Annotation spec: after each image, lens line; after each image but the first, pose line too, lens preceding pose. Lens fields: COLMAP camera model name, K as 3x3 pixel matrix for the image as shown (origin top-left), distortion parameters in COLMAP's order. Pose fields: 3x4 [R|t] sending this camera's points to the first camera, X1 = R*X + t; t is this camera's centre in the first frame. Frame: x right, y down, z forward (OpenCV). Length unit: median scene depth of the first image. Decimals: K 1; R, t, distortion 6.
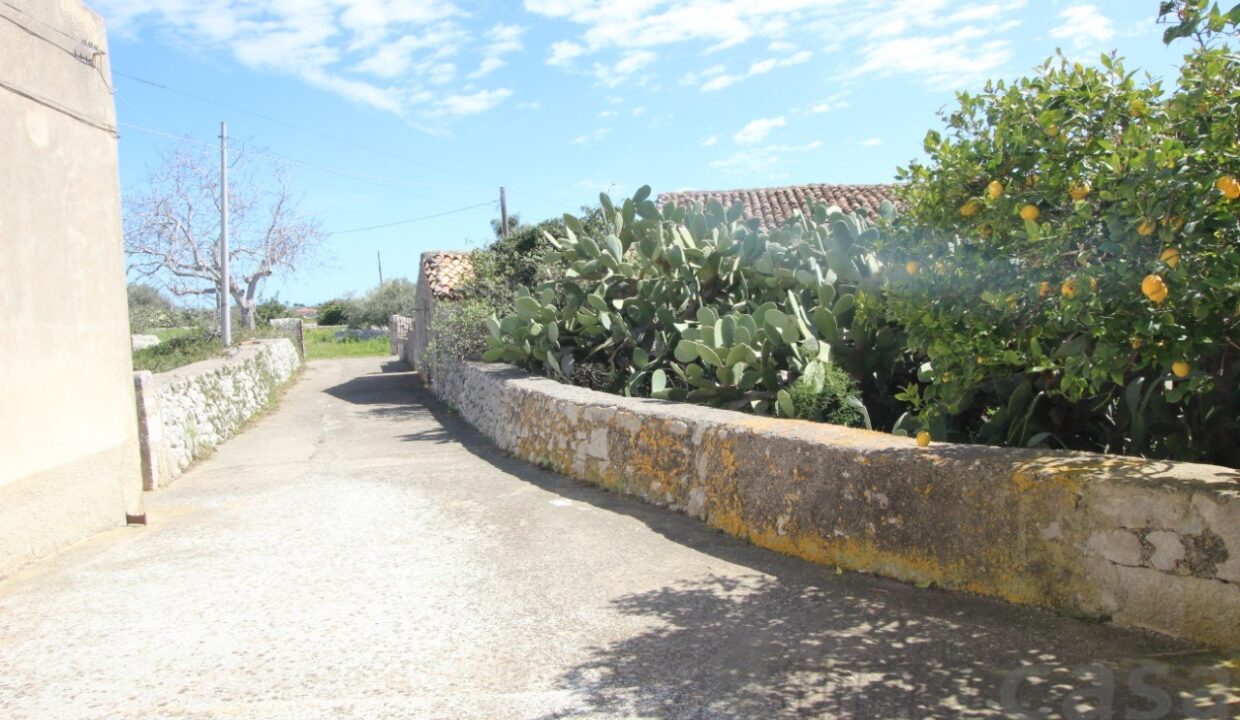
lens RADIAL K [[889.2, 0, 618.2], [0, 889.2, 354.8], [0, 0, 1]] dist [0.014355, -0.005495]
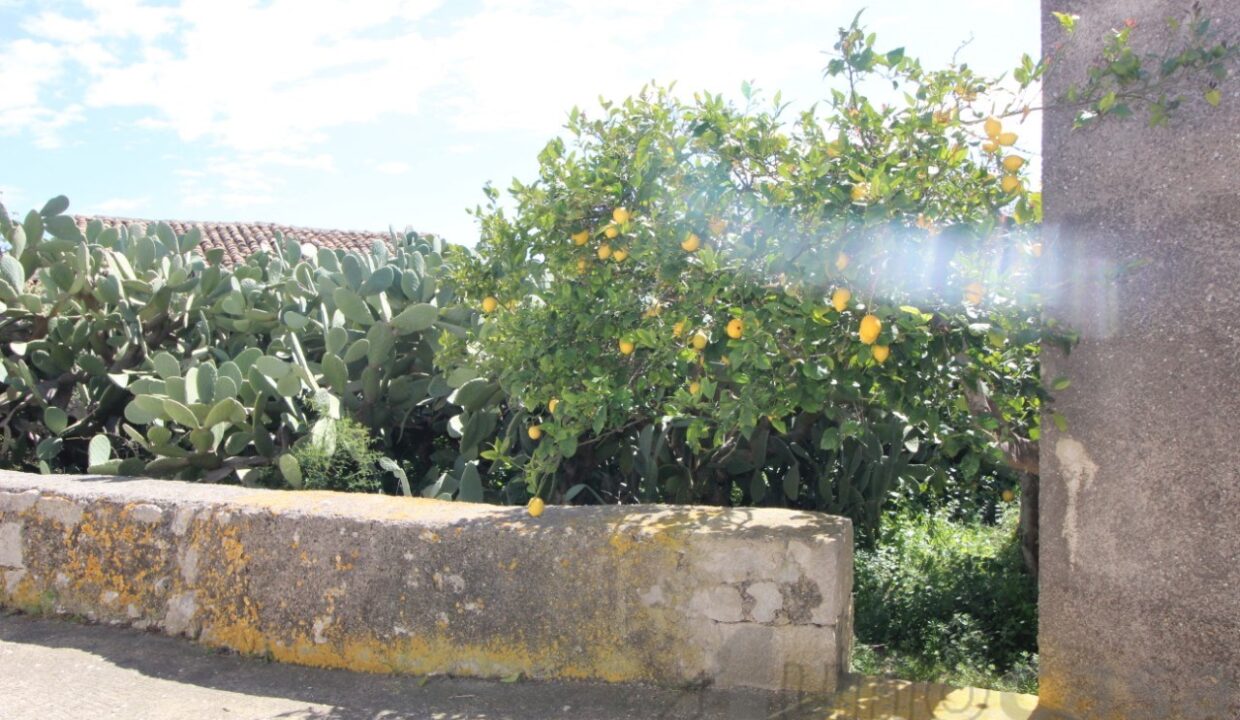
lens RADIAL K [[889.2, 0, 618.2], [0, 889.2, 354.8], [0, 0, 1]] dist [0.014355, -0.005495]
pose [[0.809729, 0.012697, 0.586667, -0.057839], [0.022376, 0.998371, -0.052492, -0.002090], [-0.586377, 0.055631, 0.808126, 0.181419]]
